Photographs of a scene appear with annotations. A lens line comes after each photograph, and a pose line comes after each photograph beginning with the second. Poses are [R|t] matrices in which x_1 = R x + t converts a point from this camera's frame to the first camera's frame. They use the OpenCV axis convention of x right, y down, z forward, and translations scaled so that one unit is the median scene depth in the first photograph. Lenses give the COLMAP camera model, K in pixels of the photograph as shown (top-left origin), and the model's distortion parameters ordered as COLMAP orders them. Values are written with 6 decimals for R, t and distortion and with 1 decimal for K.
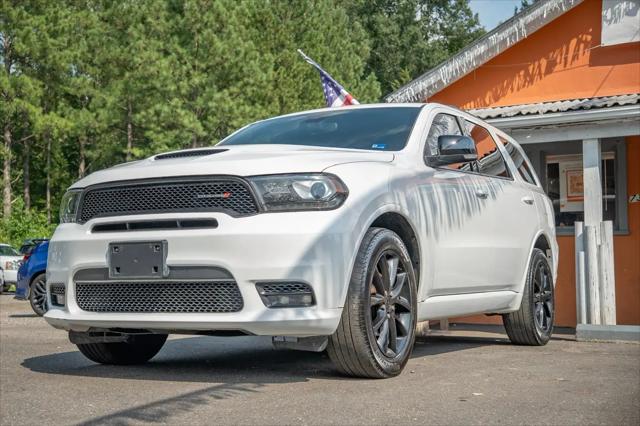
lens RADIAL K [[917.8, 0, 291.8], [0, 917.8, 210.6], [0, 0, 1]] dist [0.129940, 0.110982]
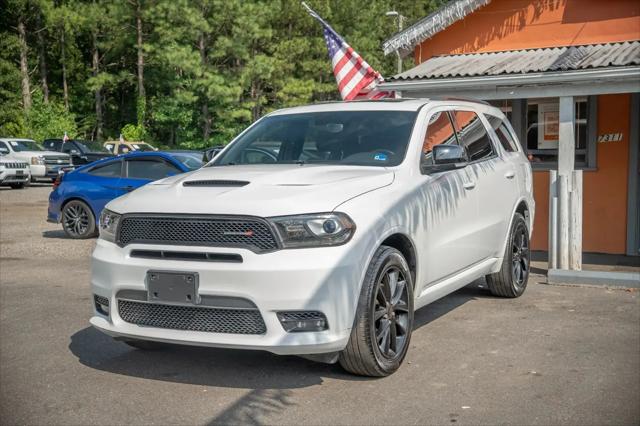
lens RADIAL K [[840.6, 0, 320.0], [0, 840.6, 213.0], [0, 0, 1]] dist [0.022722, 0.716988]
pose [[0.999442, -0.012771, 0.030877, -0.009198], [0.008112, 0.989171, 0.146546, -0.115594], [-0.032415, -0.146213, 0.988722, -0.018031]]
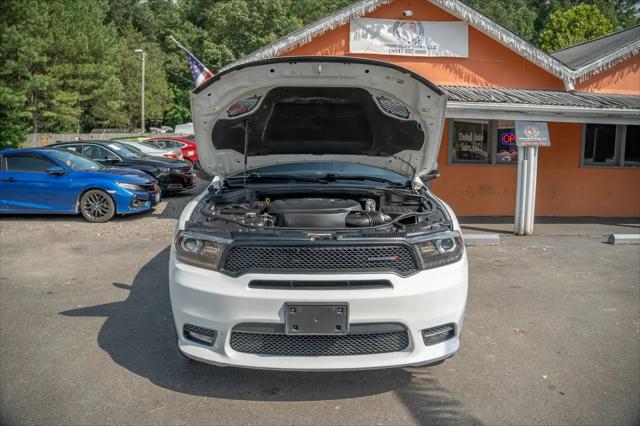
lens RADIAL K [[510.0, 0, 320.0], [0, 510.0, 213.0], [0, 0, 1]] dist [-0.214858, 0.144224]
pose [[0.866042, -0.064627, 0.495777, -0.276363], [-0.046963, 0.976711, 0.209357, -0.119407], [-0.497761, -0.204595, 0.842838, 0.312597]]
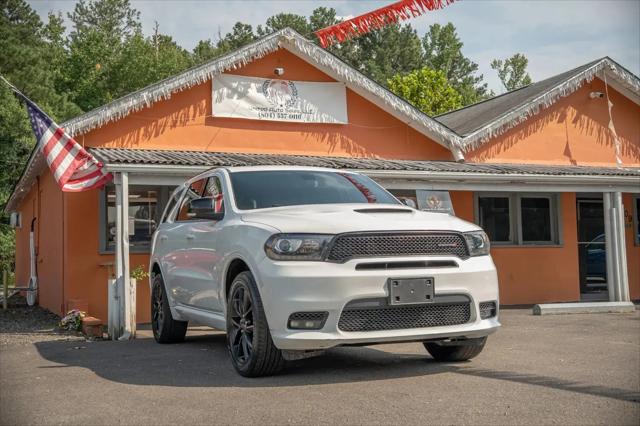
lens RADIAL K [[778.3, 0, 320.0], [0, 778.3, 213.0], [0, 0, 1]] dist [0.070137, 0.022219]
pose [[0.622395, 0.037428, 0.781808, -0.708318], [-0.033806, 0.999209, -0.020923, -0.020246], [-0.781973, -0.013408, 0.623169, 0.232932]]
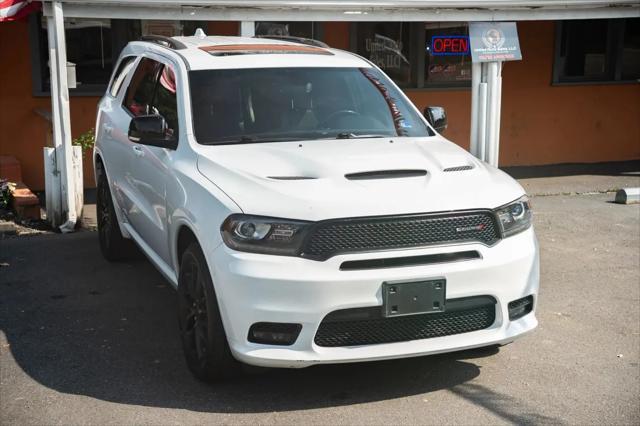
lens RADIAL K [[1027.6, 0, 320.0], [0, 1027.6, 213.0], [0, 0, 1]] dist [0.261236, 0.152187]
pose [[0.652243, -0.135871, 0.745733, -0.660376], [-0.062313, 0.970863, 0.231391, -0.181782], [-0.755444, -0.197392, 0.624772, 0.227766]]
